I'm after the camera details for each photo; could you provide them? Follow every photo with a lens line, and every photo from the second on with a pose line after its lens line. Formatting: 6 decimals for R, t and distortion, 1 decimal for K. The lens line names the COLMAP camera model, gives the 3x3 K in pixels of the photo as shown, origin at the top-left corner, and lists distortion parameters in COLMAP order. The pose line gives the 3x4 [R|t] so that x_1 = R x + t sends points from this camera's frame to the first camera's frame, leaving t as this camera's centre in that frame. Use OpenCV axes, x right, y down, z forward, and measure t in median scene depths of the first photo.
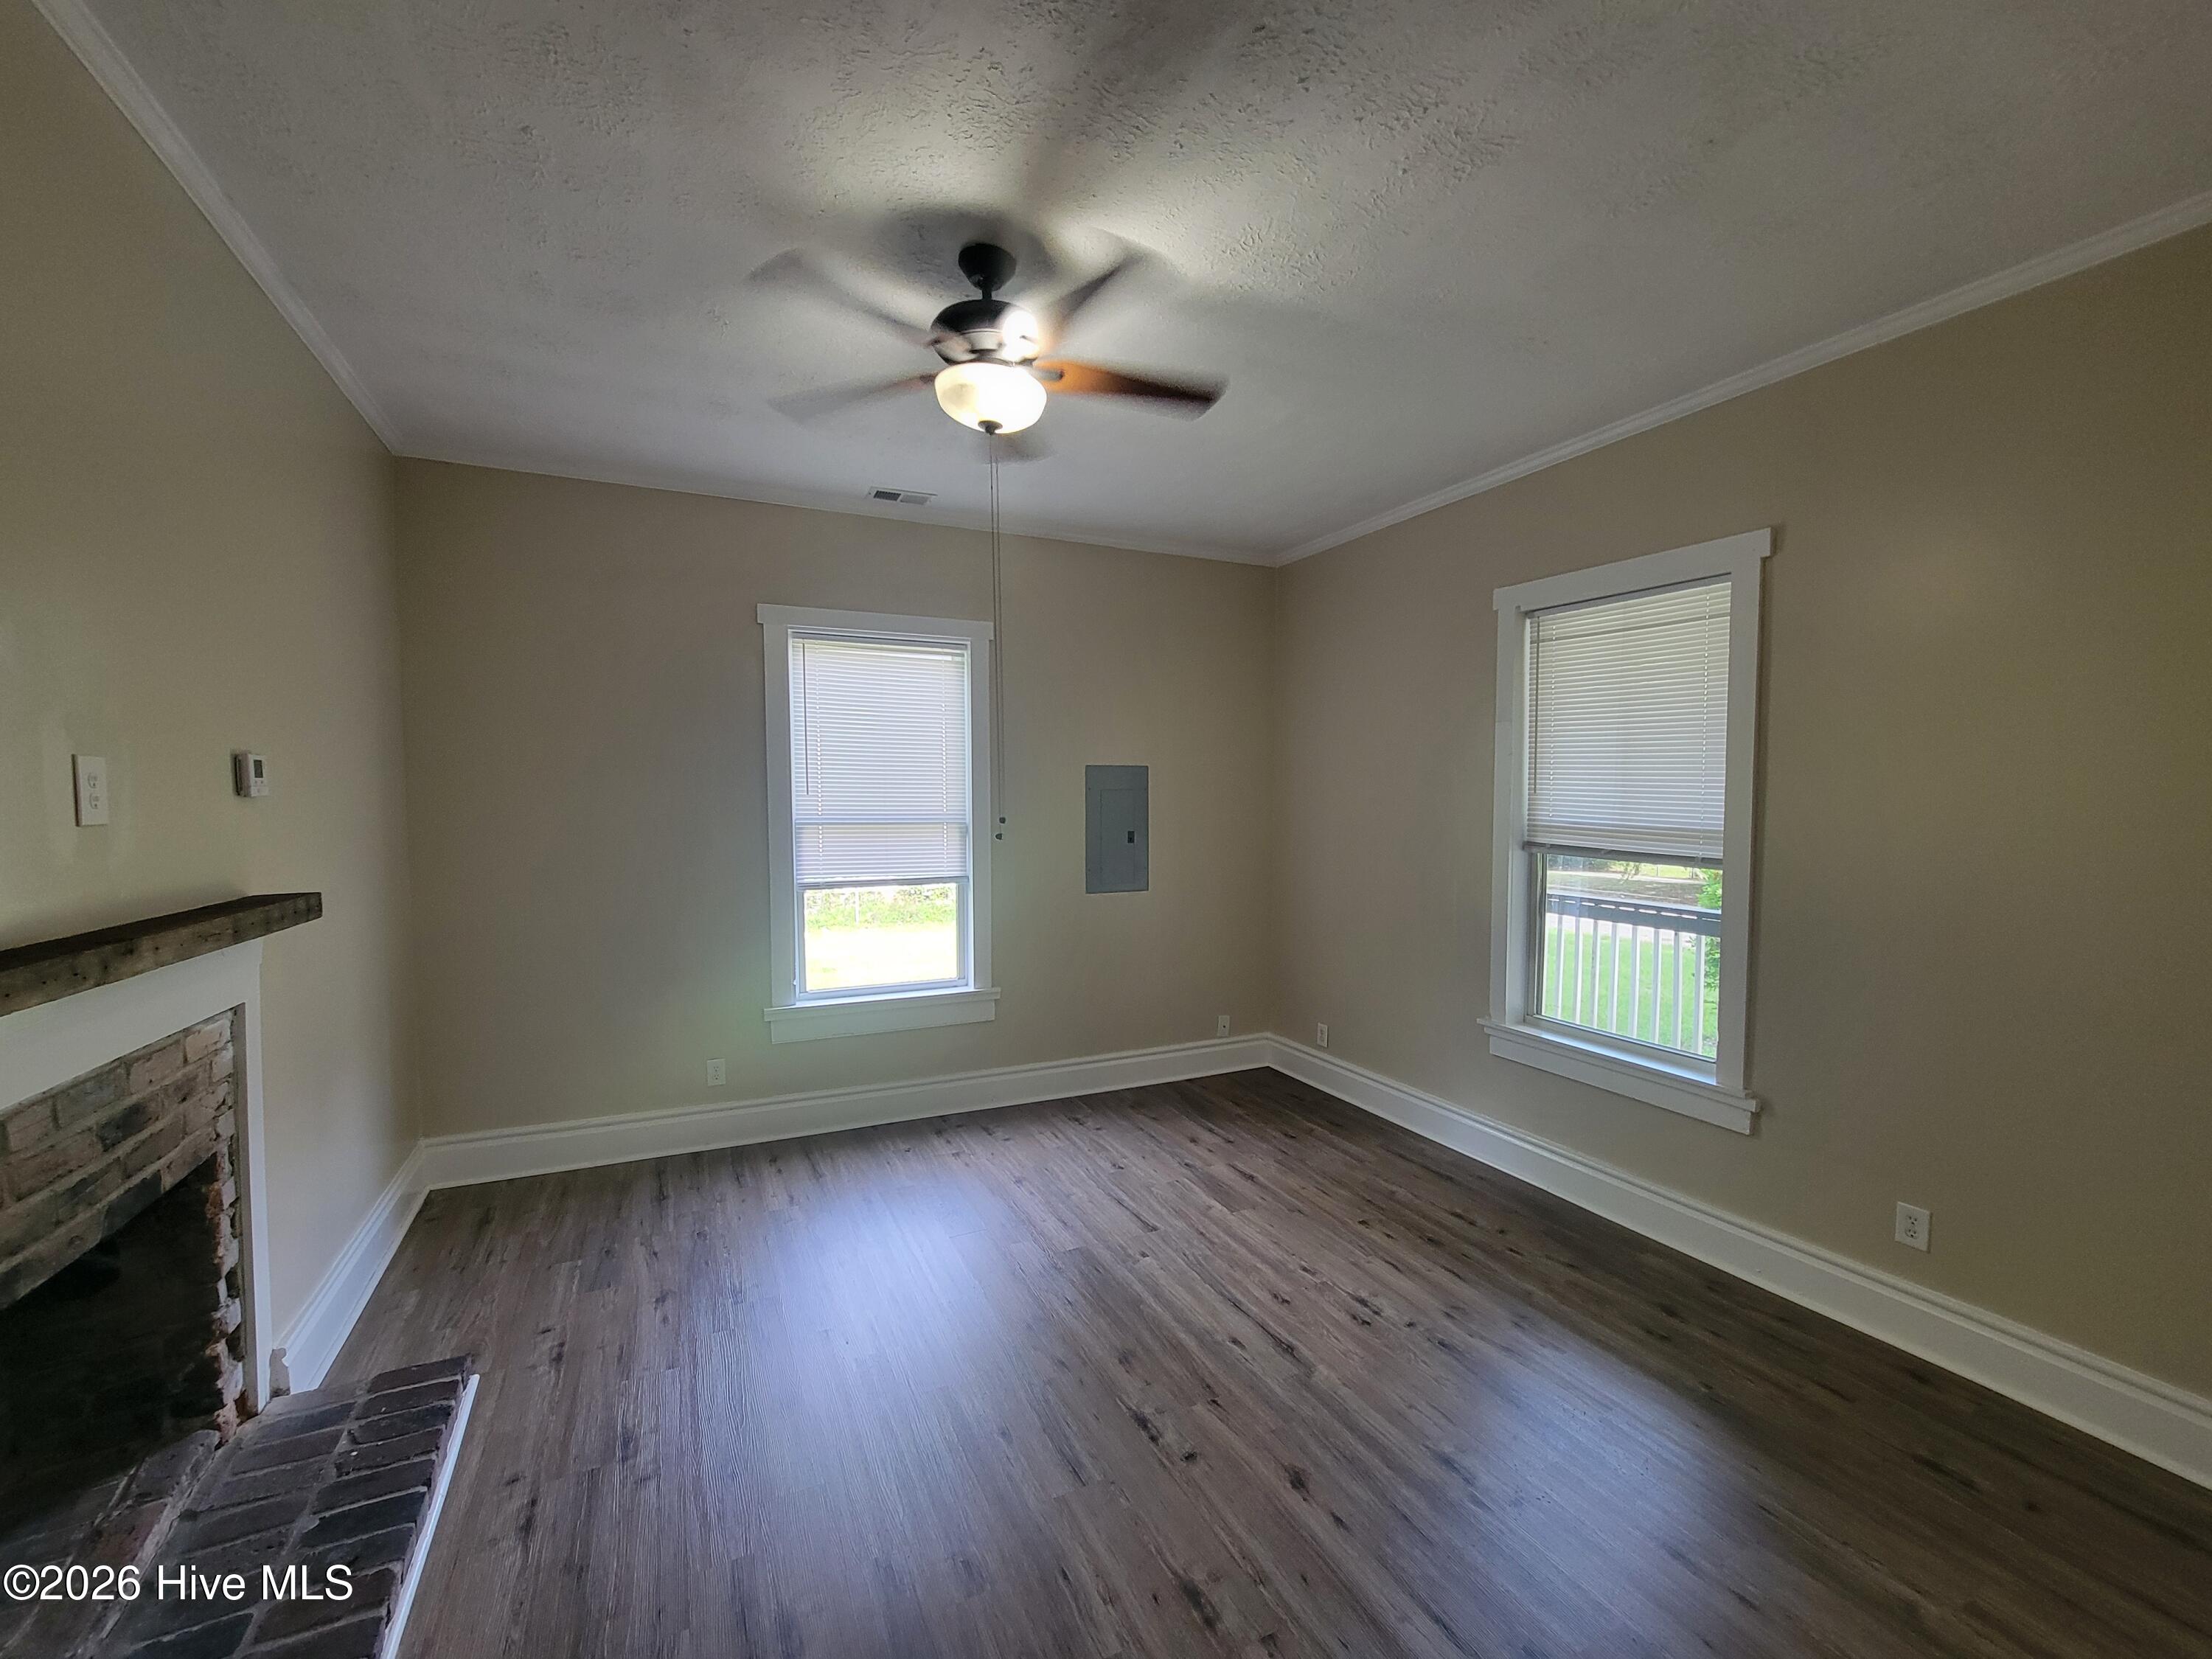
lens RADIAL K [[907.7, 0, 1106.3], [0, 907.7, 836.0], [0, 0, 1]] dist [0.000013, 0.000177]
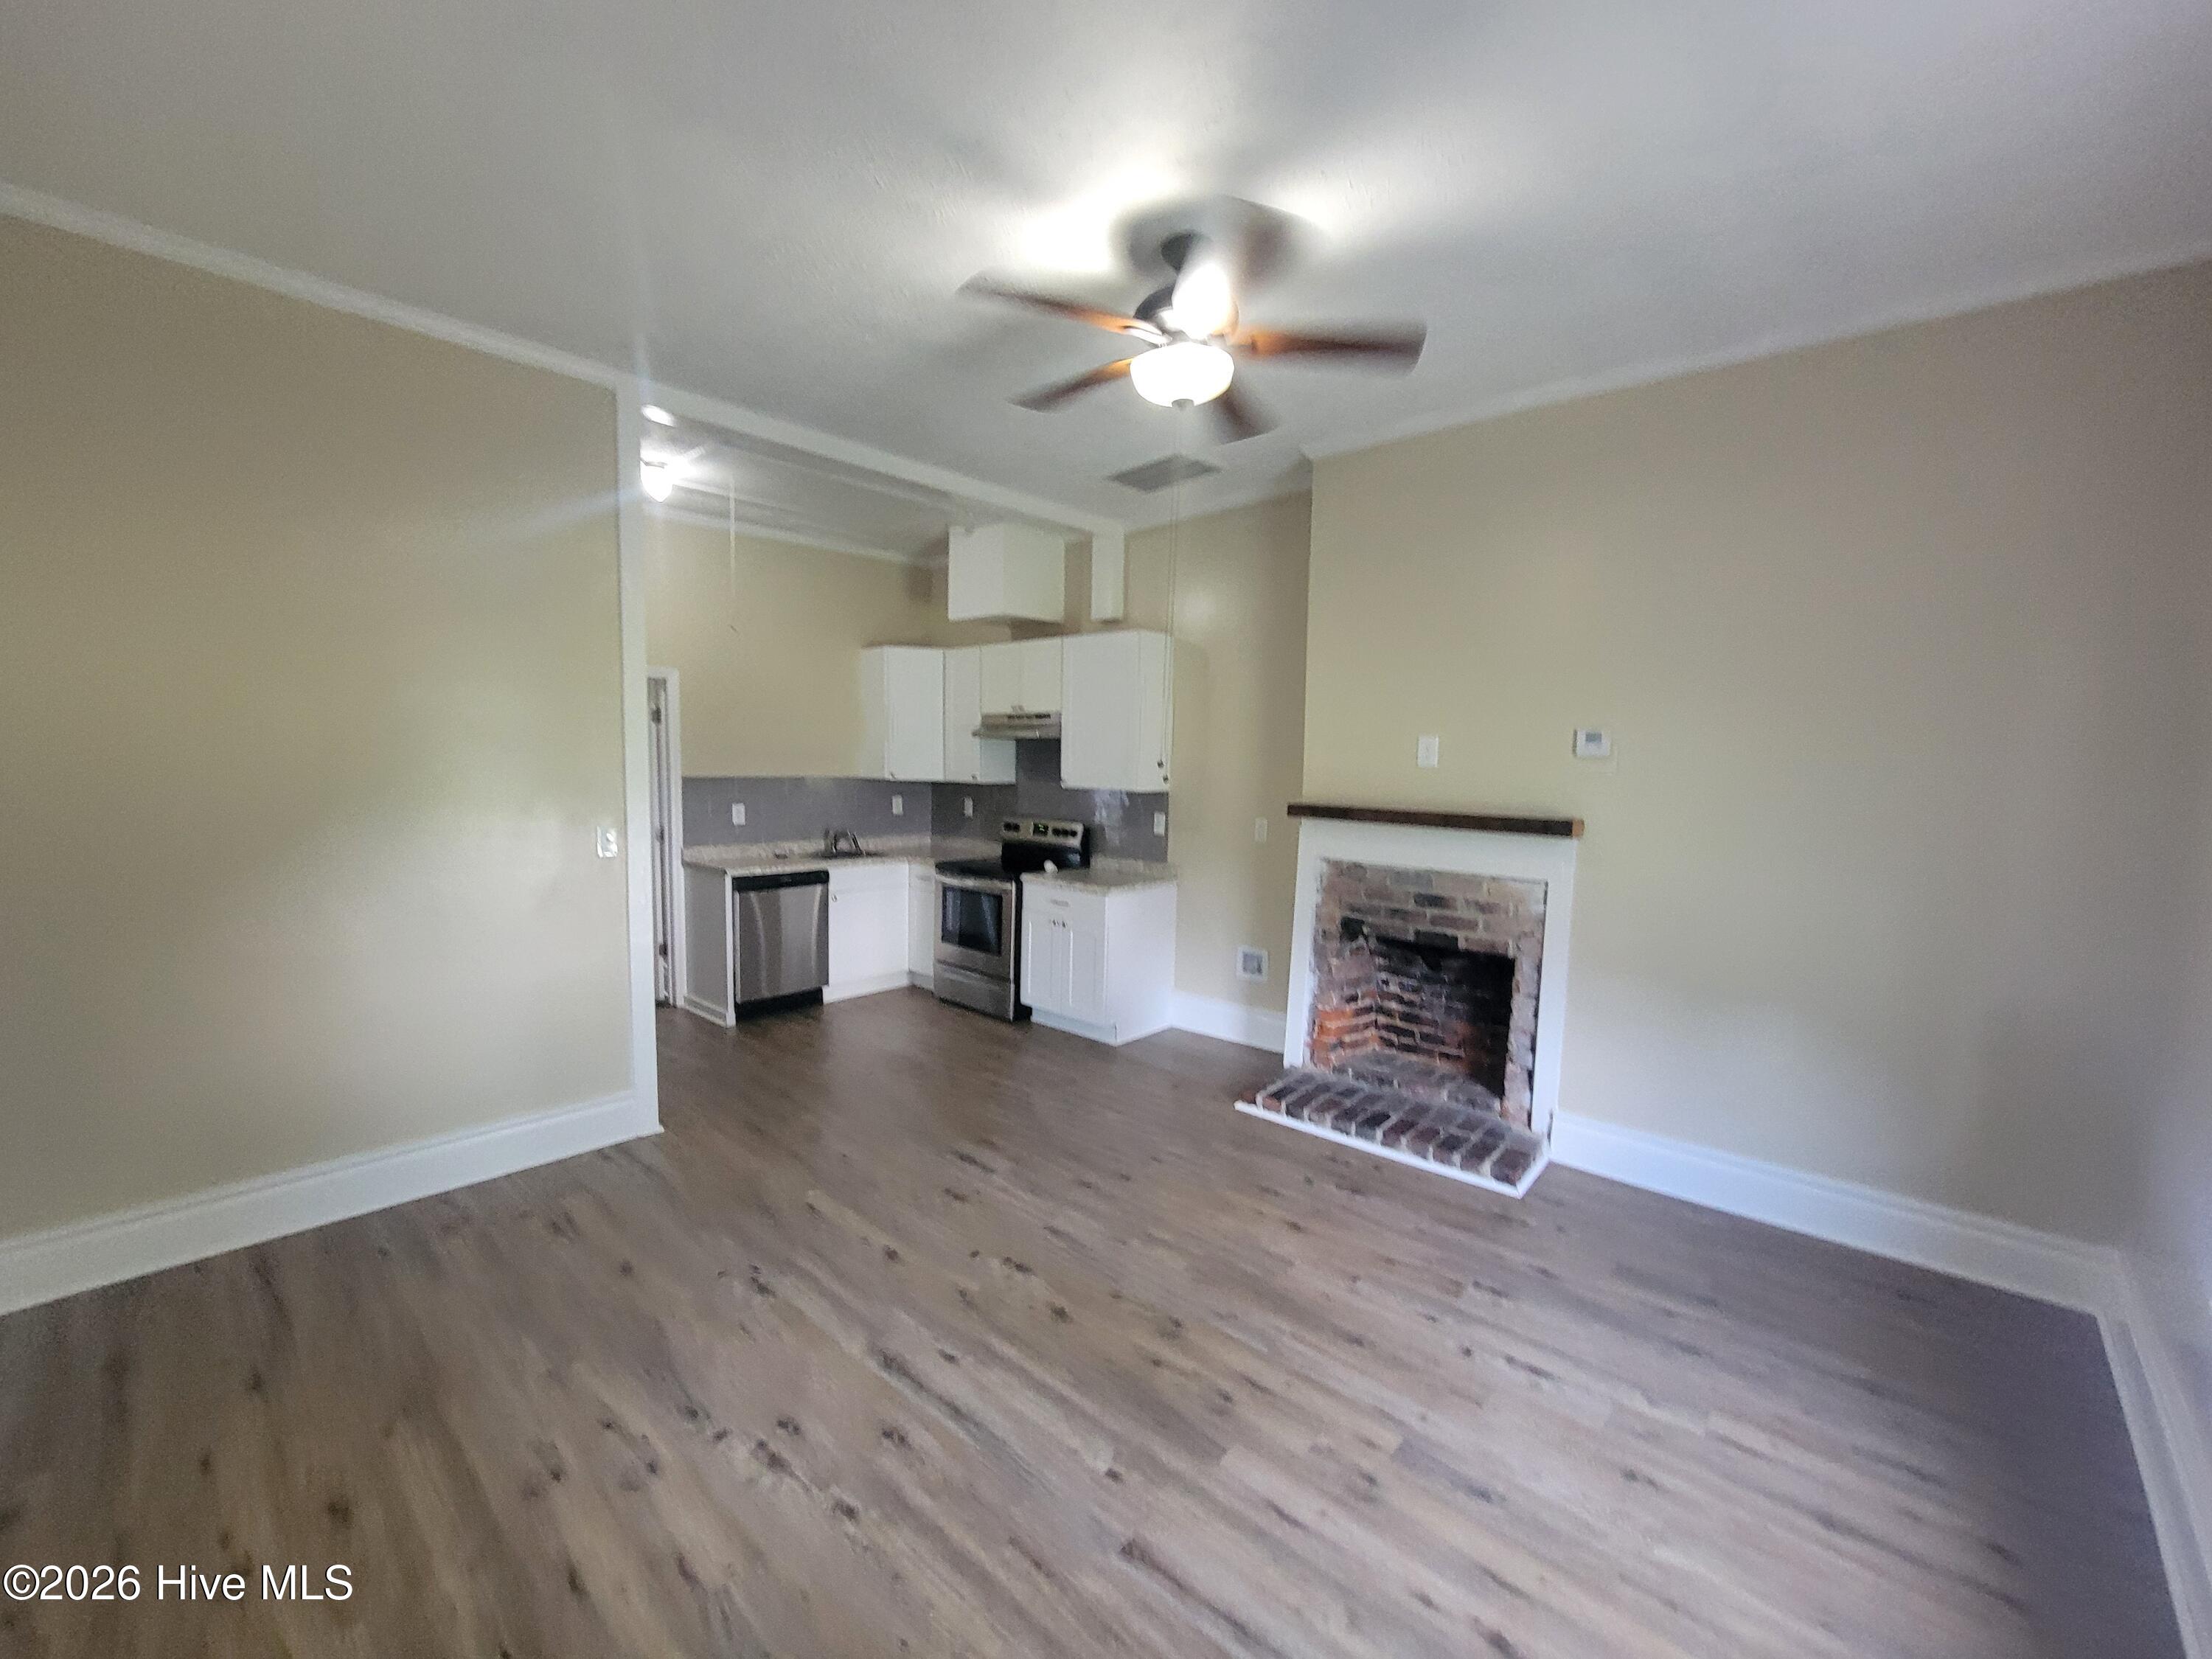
lens RADIAL K [[907.7, 0, 1106.8], [0, 907.7, 833.9], [0, 0, 1]] dist [0.000013, 0.000177]
pose [[-0.927993, 0.012453, -0.372391, 0.299489], [-0.038084, 0.991037, 0.128045, -0.058060], [0.370647, 0.133007, -0.919201, 1.666571]]
